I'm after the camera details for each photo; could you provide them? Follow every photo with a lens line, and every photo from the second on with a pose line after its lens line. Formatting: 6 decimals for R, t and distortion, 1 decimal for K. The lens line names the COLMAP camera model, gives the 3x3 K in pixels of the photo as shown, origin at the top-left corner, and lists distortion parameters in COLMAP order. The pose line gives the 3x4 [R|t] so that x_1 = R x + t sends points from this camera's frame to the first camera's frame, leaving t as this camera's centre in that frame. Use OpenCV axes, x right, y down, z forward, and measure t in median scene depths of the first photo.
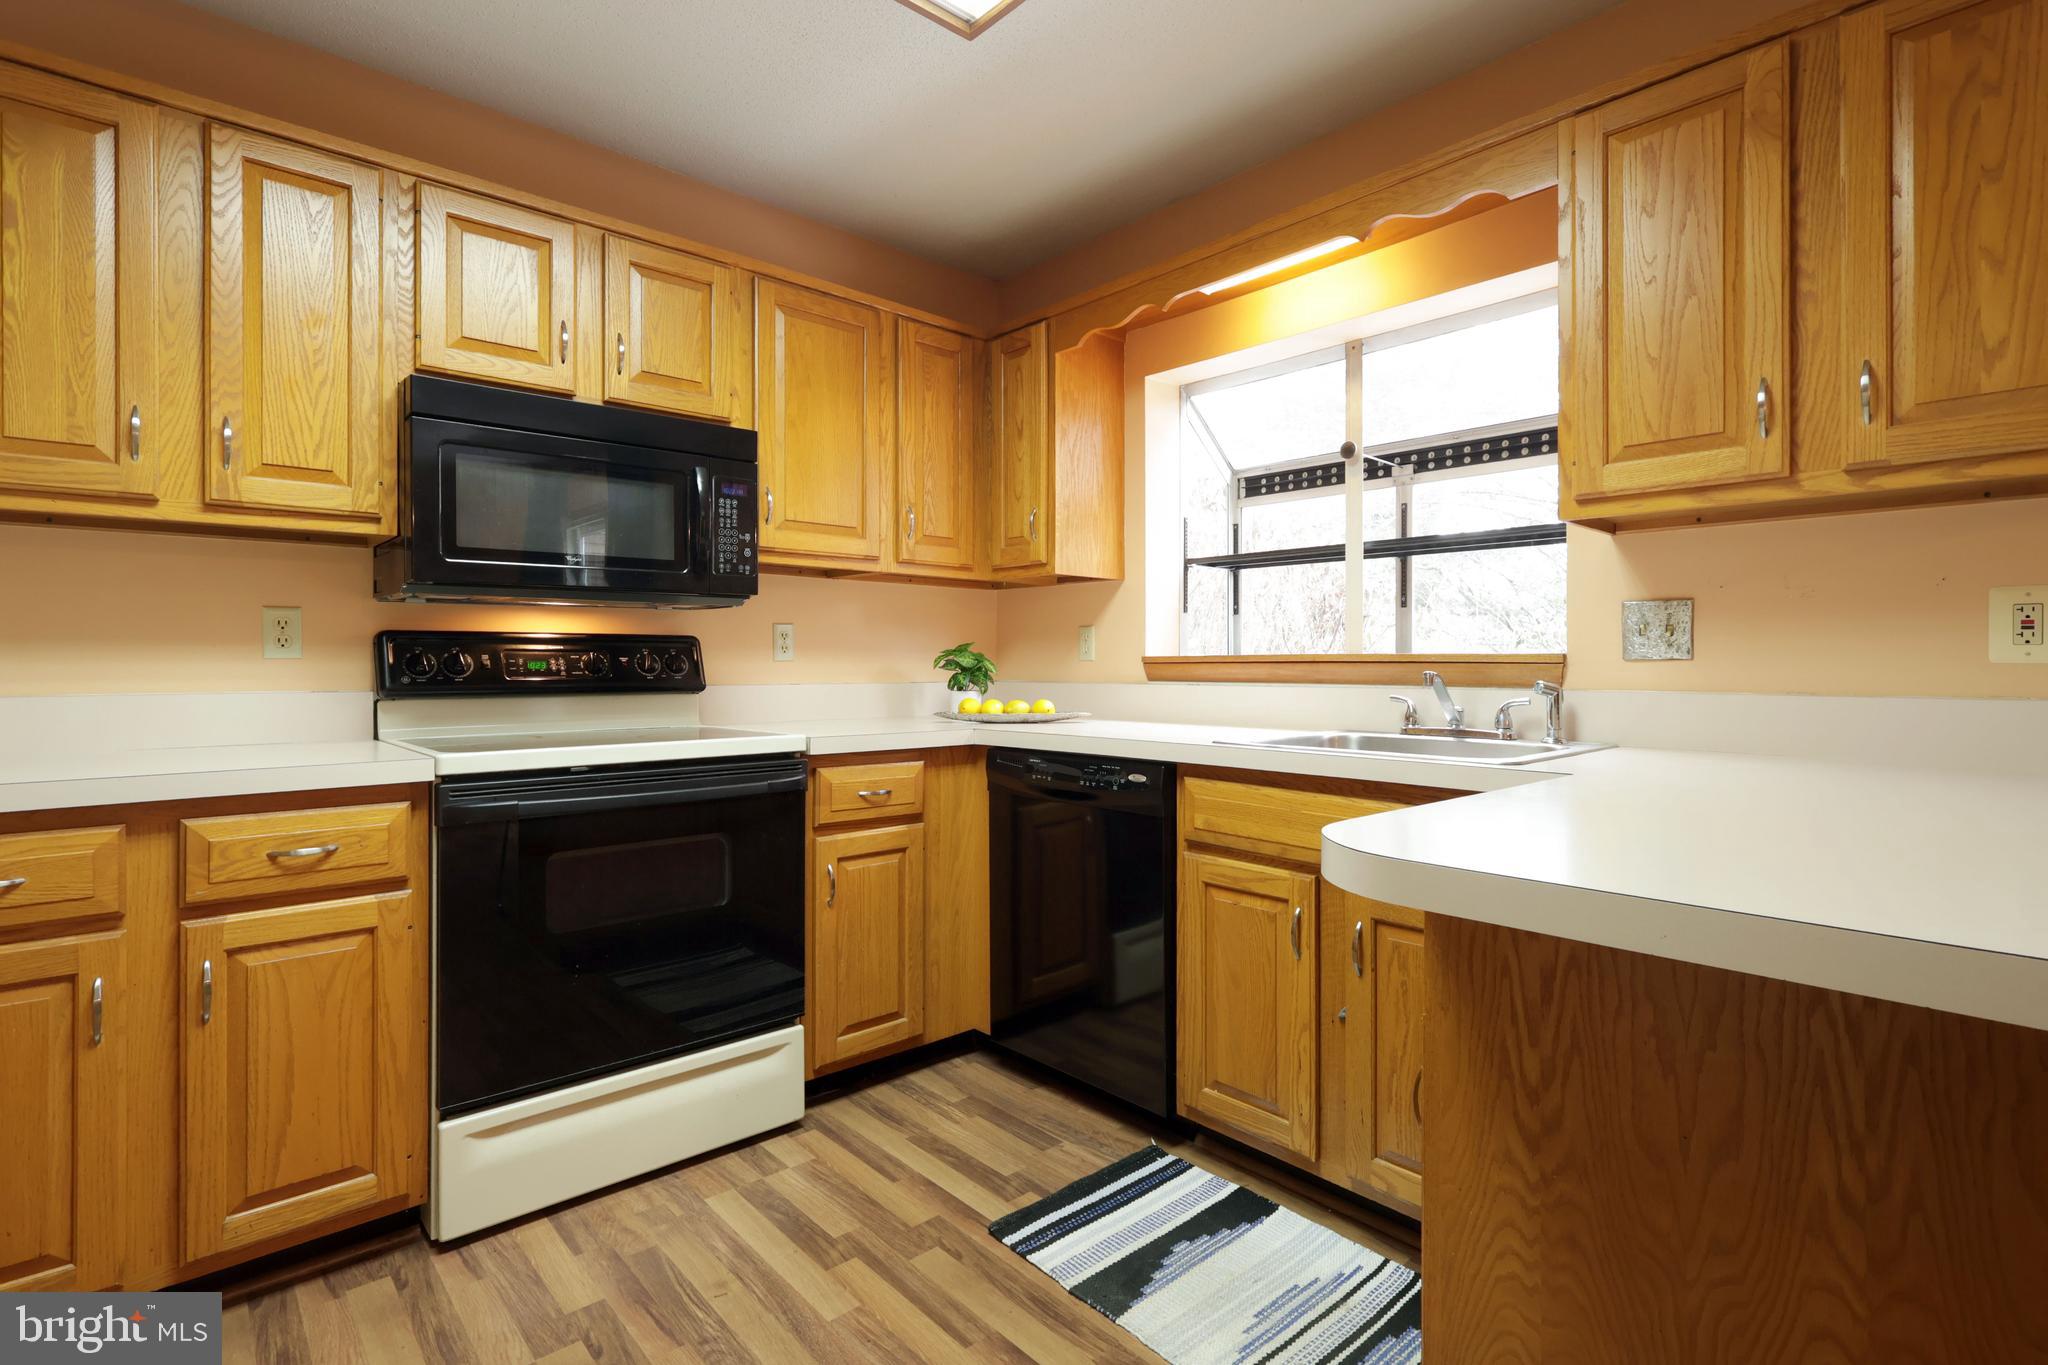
lens RADIAL K [[969.8, 0, 1004.2], [0, 969.8, 662.1], [0, 0, 1]] dist [0.000414, 0.000138]
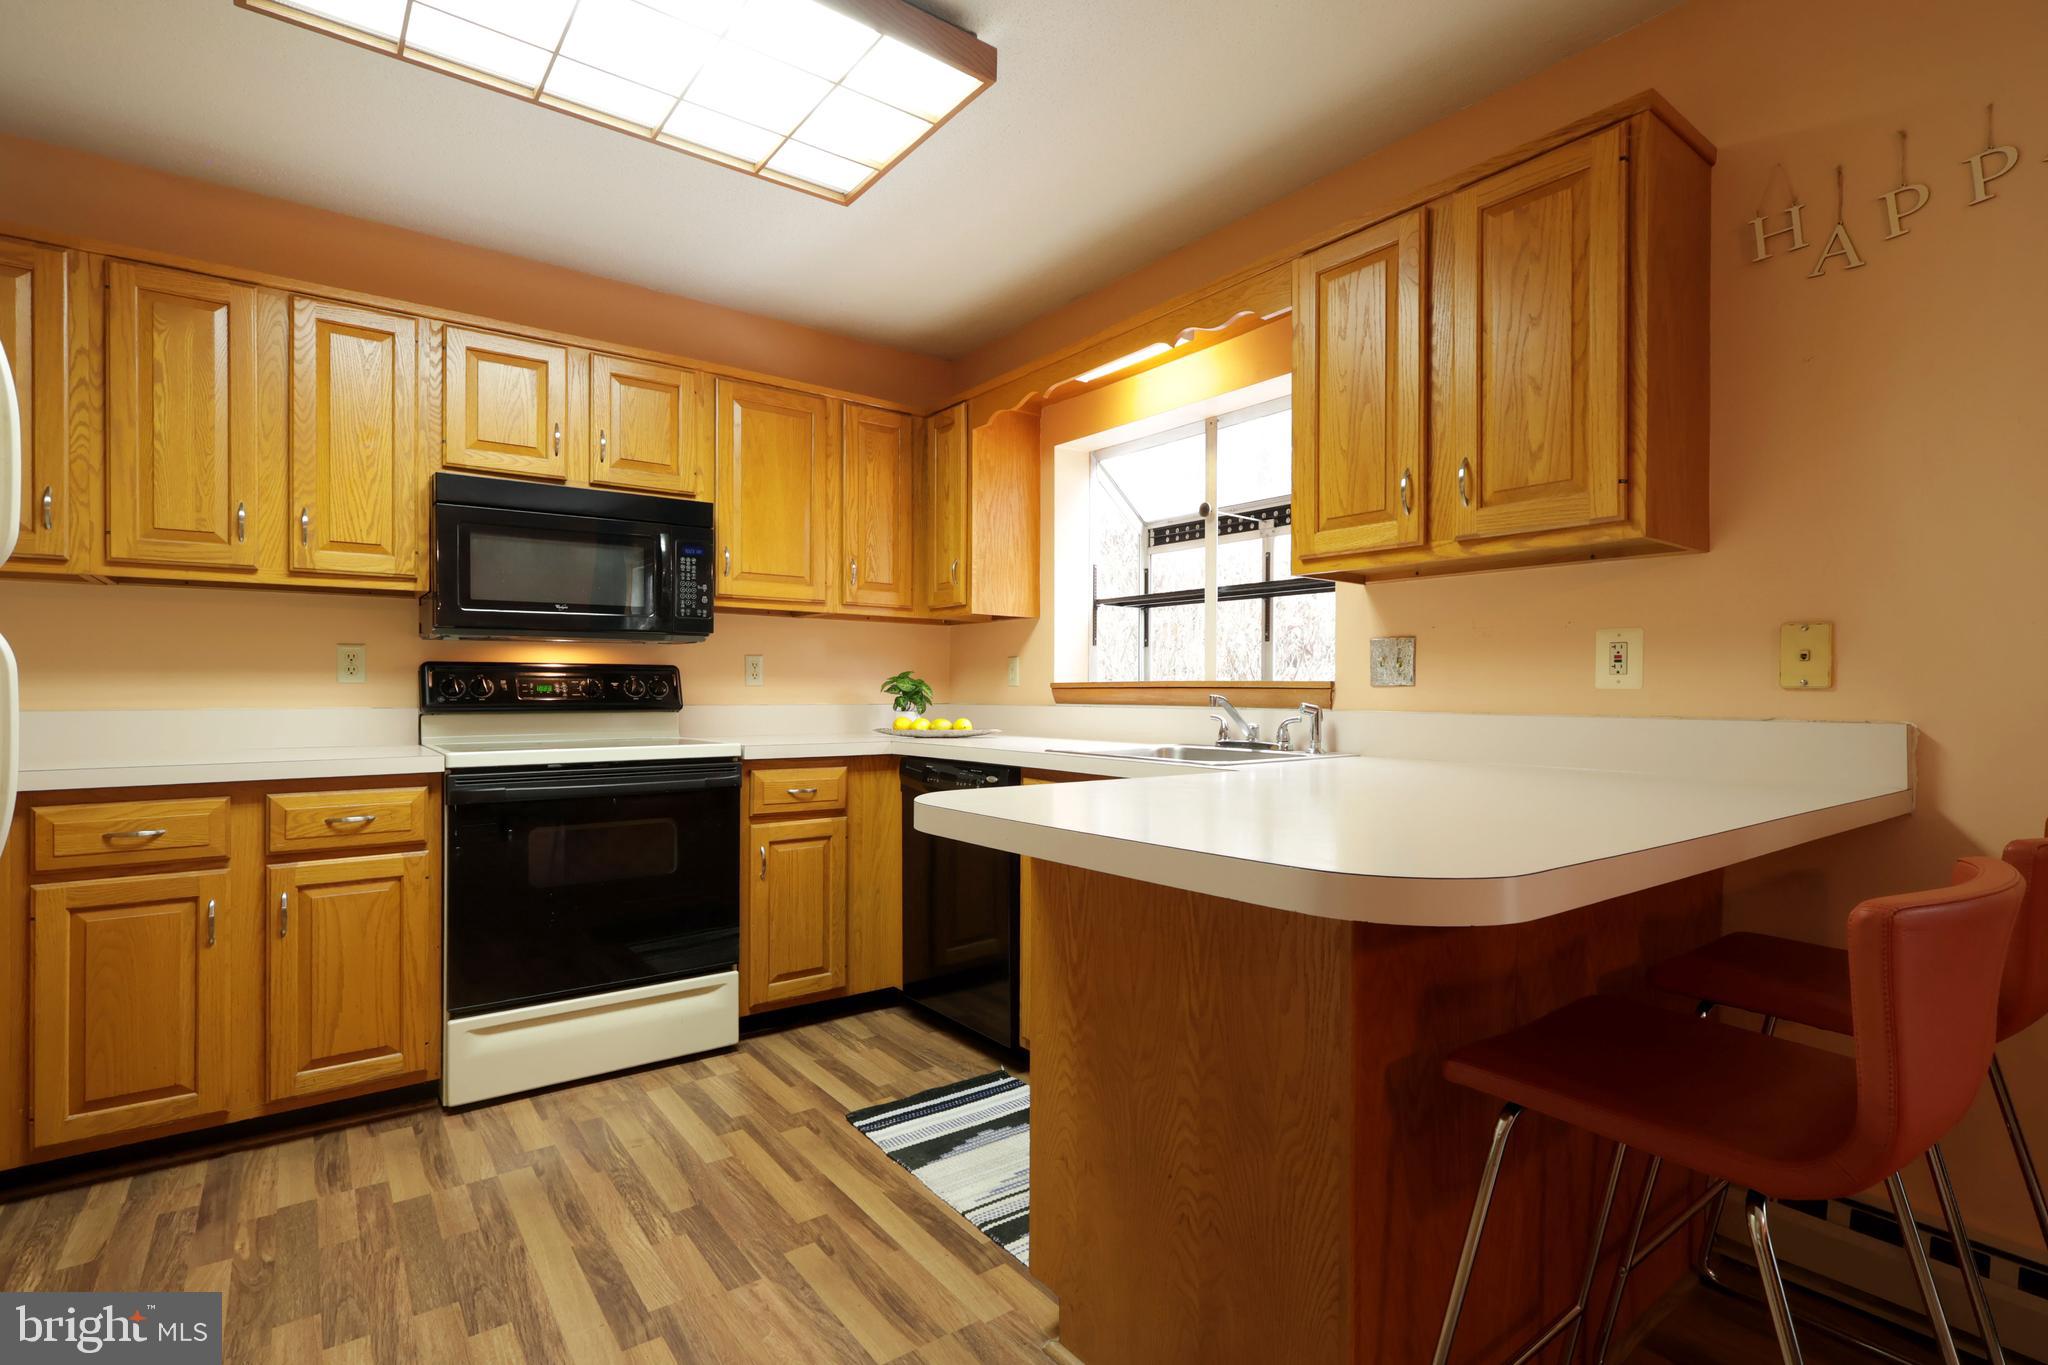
lens RADIAL K [[959.7, 0, 1017.0], [0, 959.7, 691.4], [0, 0, 1]] dist [-0.000456, 0.000245]
pose [[0.996827, 0.002636, -0.079553, 0.275360], [-0.002418, 0.999993, 0.002835, 0.002082], [0.079560, -0.002634, 0.996827, -0.243582]]
